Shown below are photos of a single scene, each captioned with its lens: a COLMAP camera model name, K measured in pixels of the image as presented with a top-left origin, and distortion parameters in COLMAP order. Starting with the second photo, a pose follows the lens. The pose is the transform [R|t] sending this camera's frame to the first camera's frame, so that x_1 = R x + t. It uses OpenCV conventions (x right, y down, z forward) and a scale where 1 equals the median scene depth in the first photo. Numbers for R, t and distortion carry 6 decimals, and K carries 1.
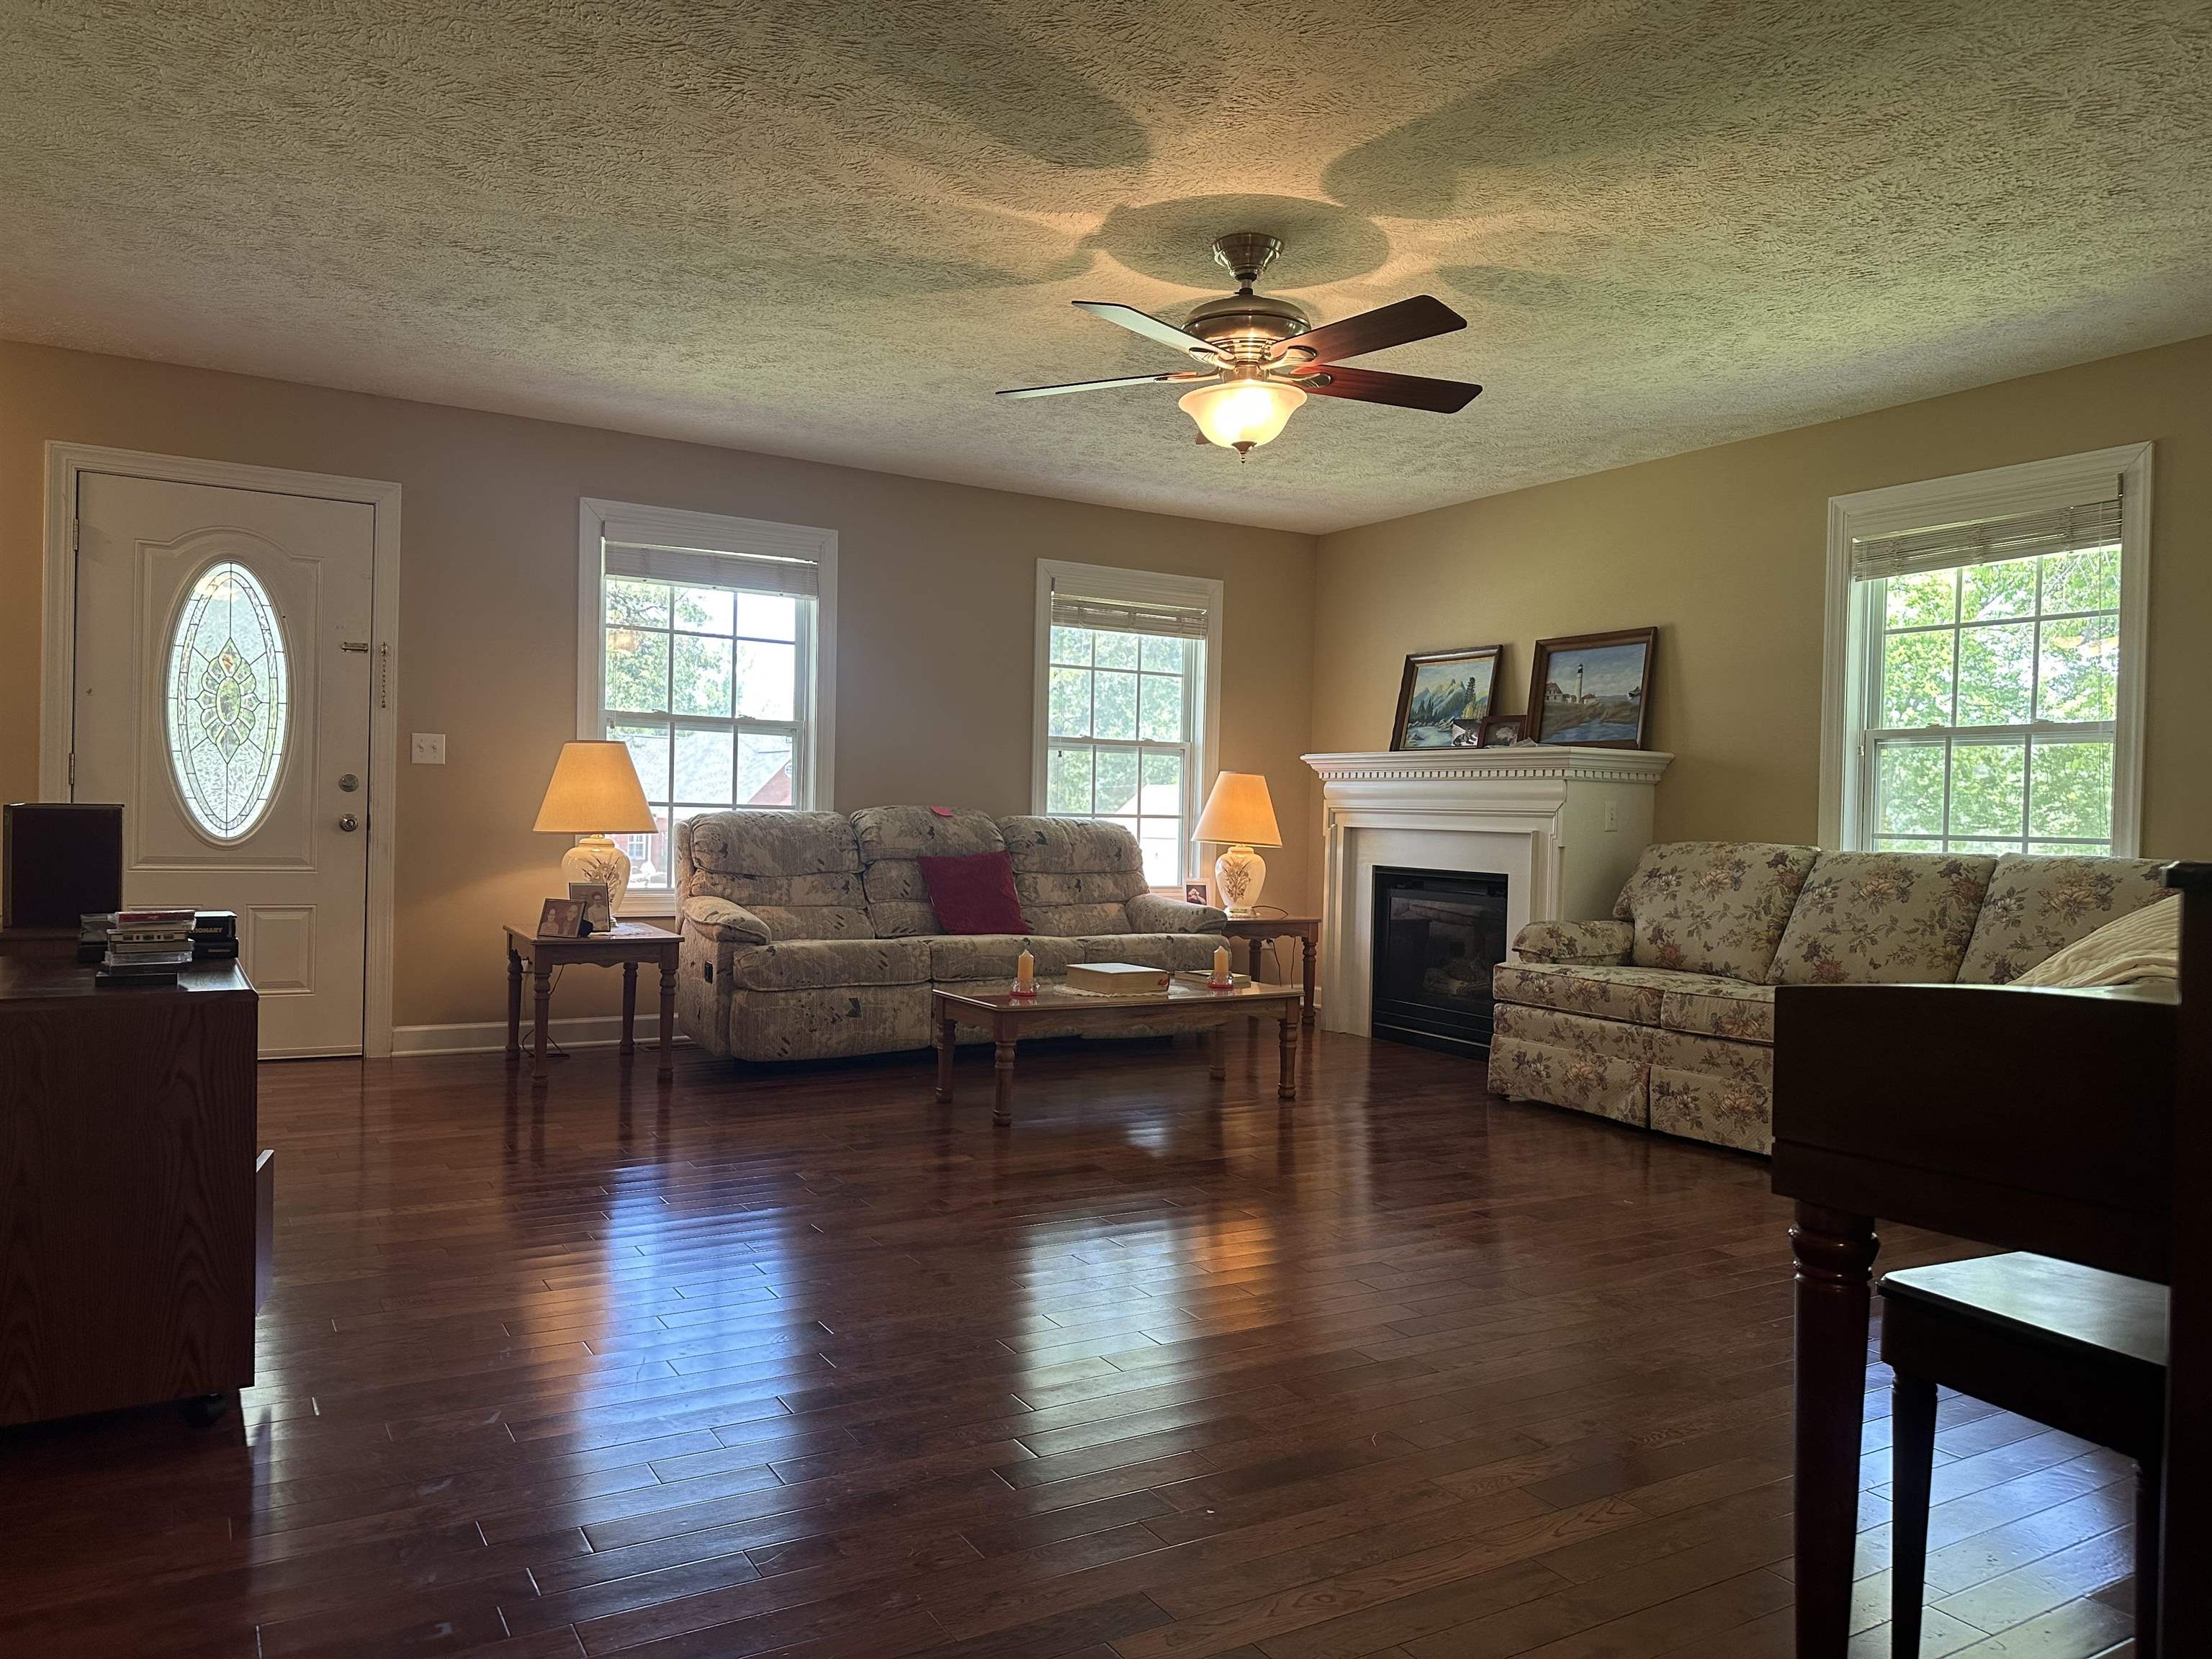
lens RADIAL K [[1546.5, 0, 1103.6], [0, 1546.5, 855.7], [0, 0, 1]] dist [0.175088, -0.328002]
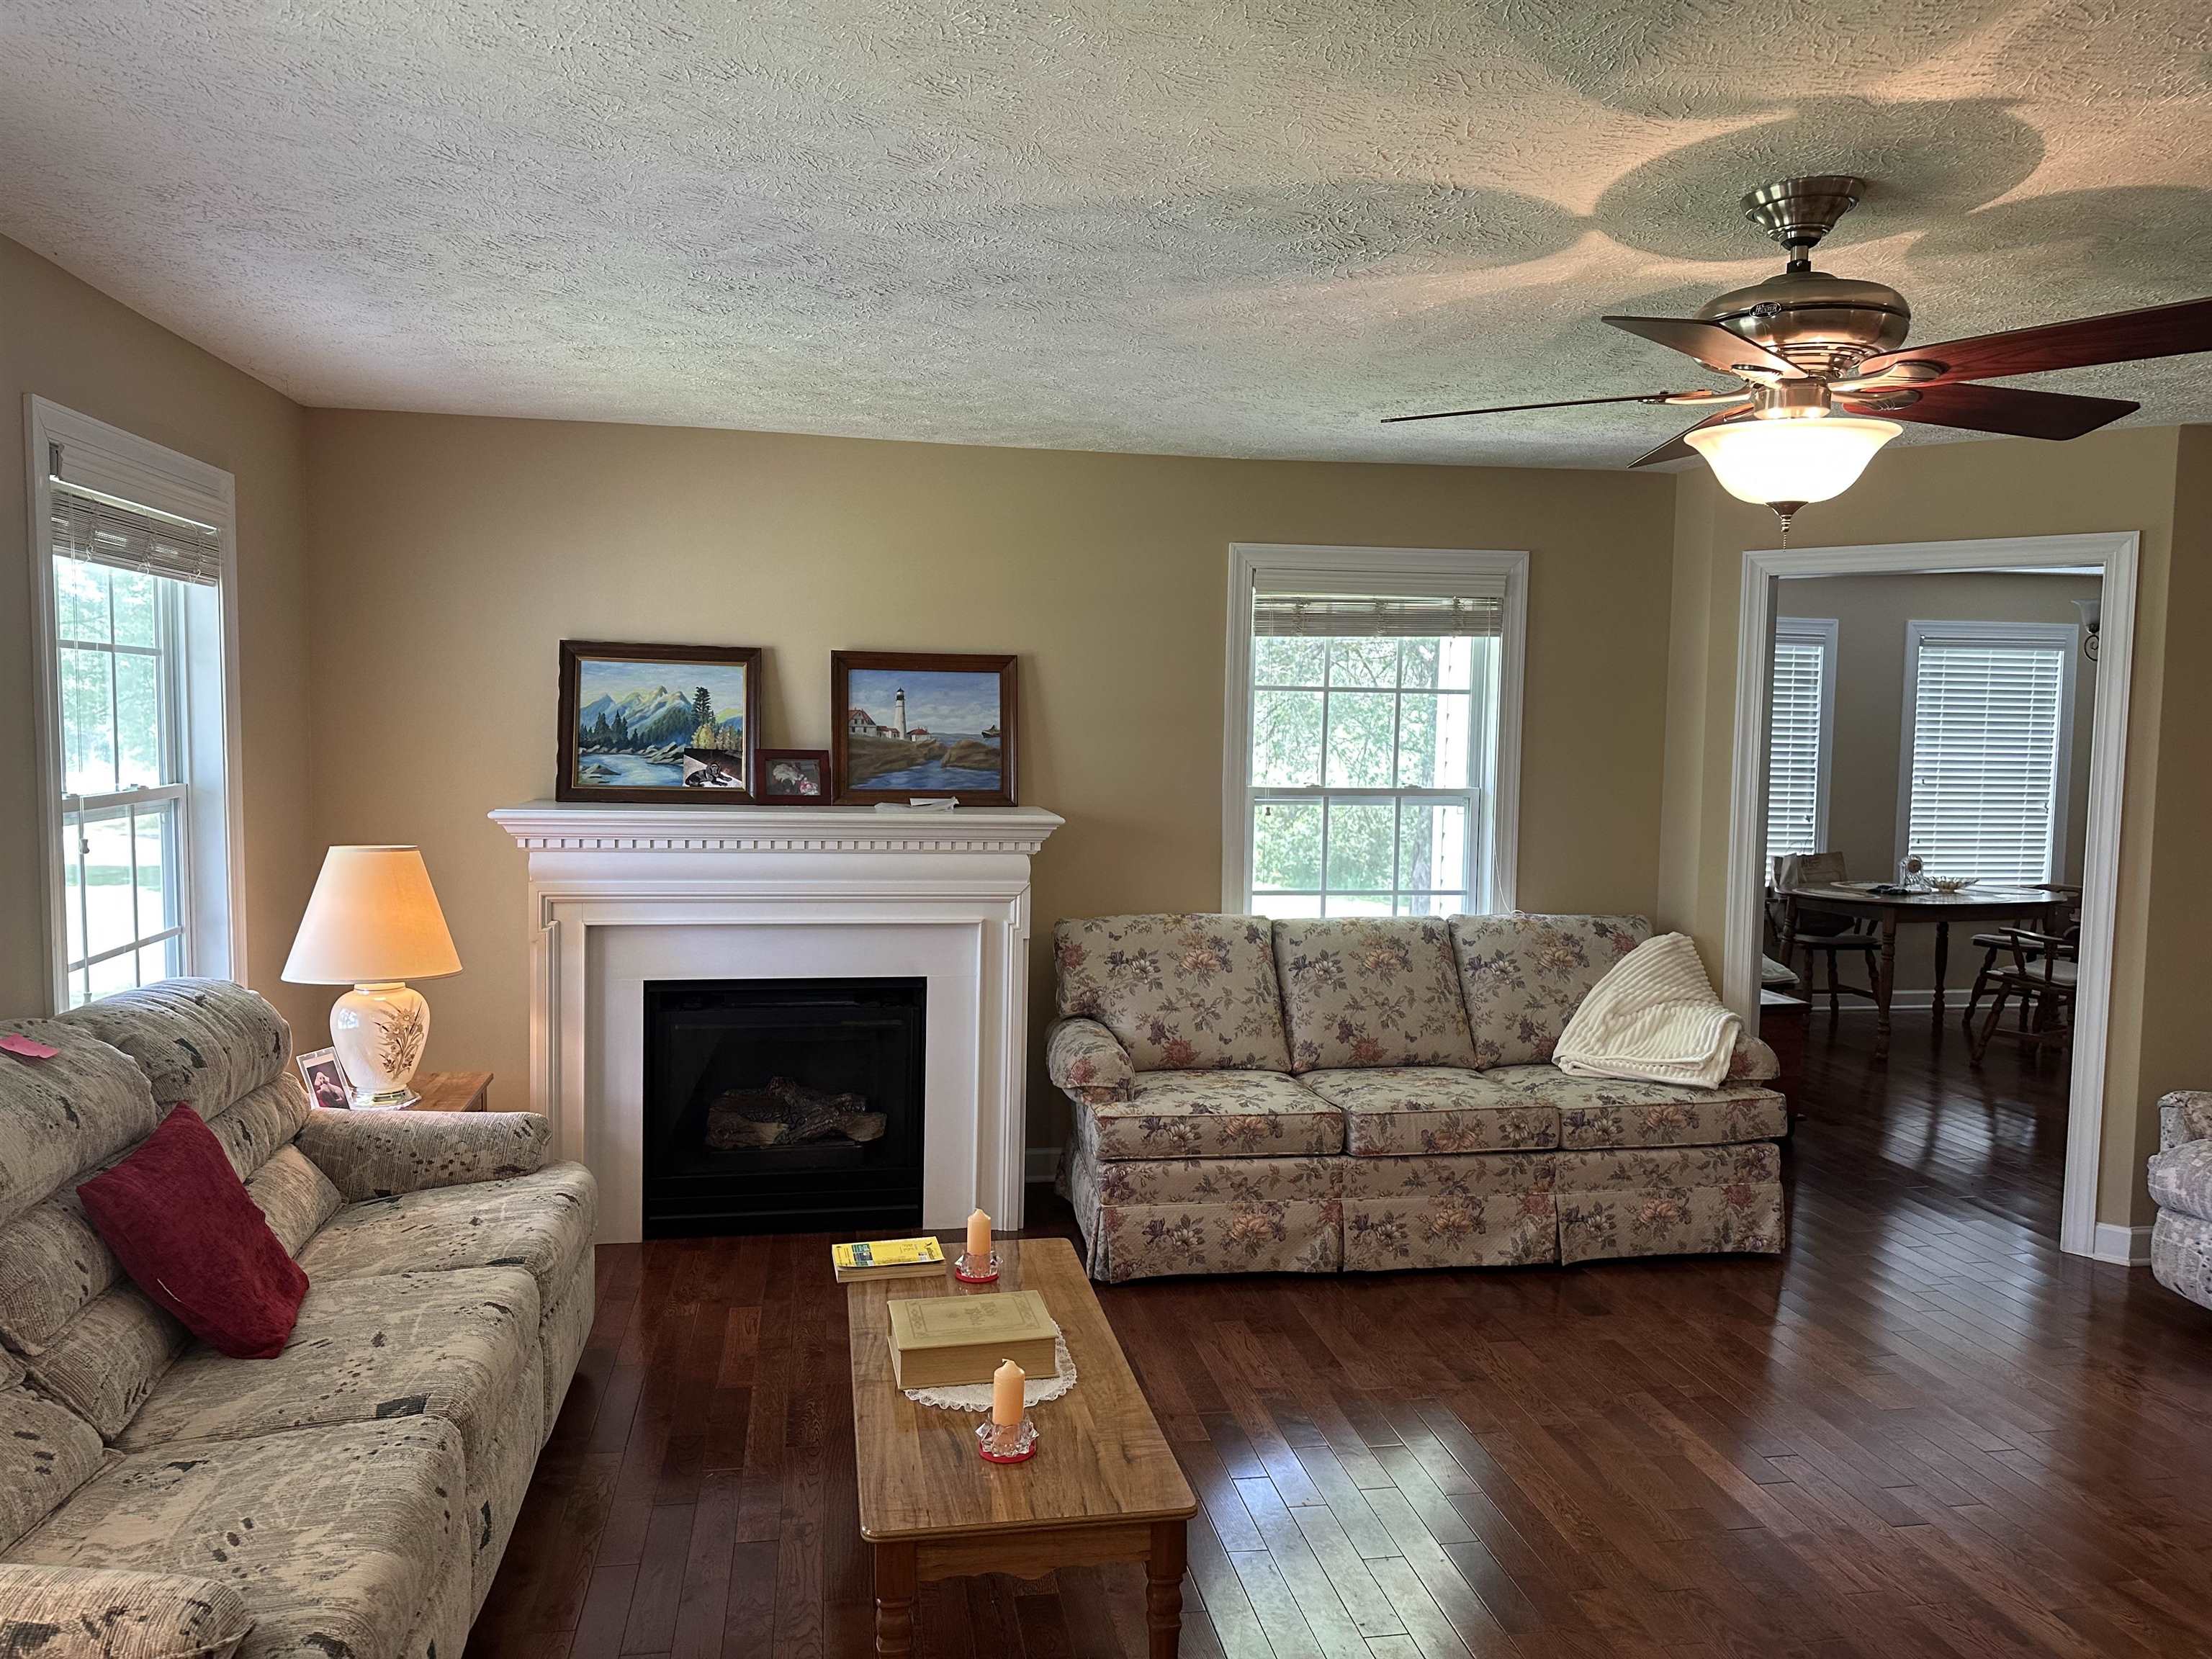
lens RADIAL K [[1545.4, 0, 1099.7], [0, 1545.4, 839.7], [0, 0, 1]] dist [0.136340, -0.195922]
pose [[0.365026, -0.089285, 0.926706, -0.404634], [0.016244, 0.995850, 0.089548, -0.121685], [-0.930856, -0.017634, 0.364961, 0.663103]]
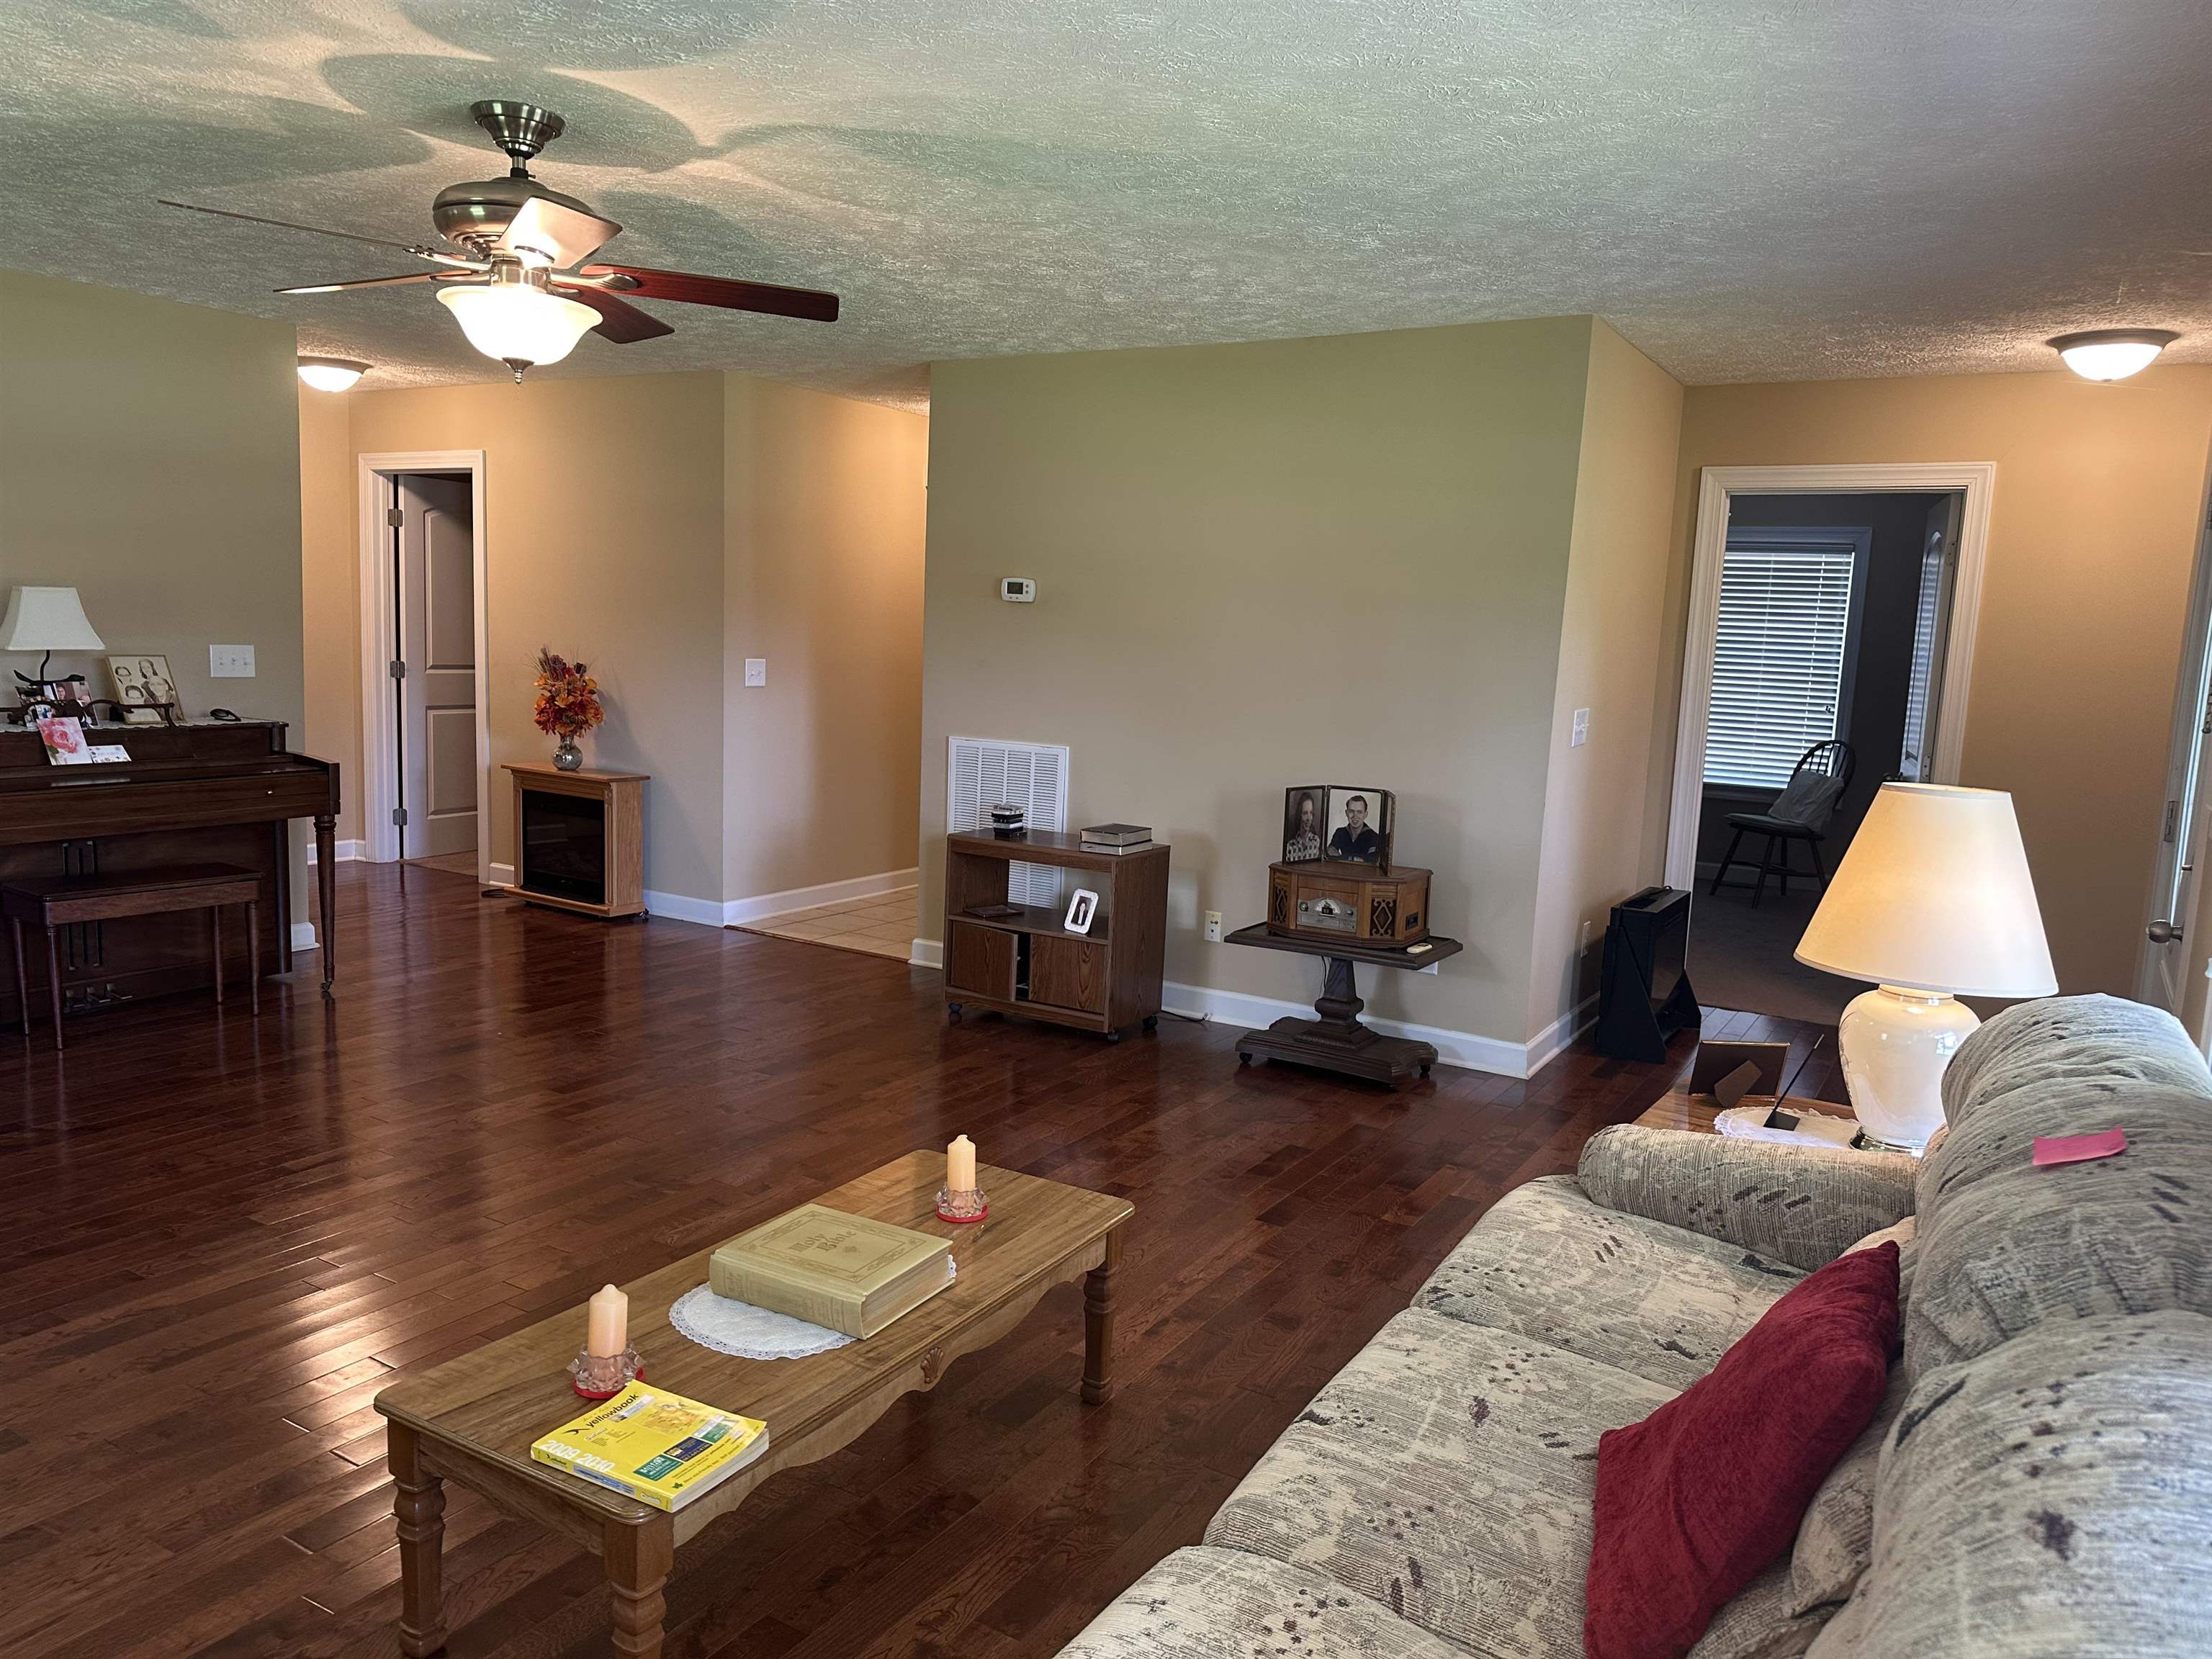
lens RADIAL K [[1545.4, 0, 1099.7], [0, 1545.4, 839.7], [0, 0, 1]] dist [0.136340, -0.195922]
pose [[-0.881326, 0.006279, -0.472467, 0.133952], [-0.070620, 0.986930, 0.144848, -0.102163], [0.467201, 0.161024, -0.869364, 1.229123]]
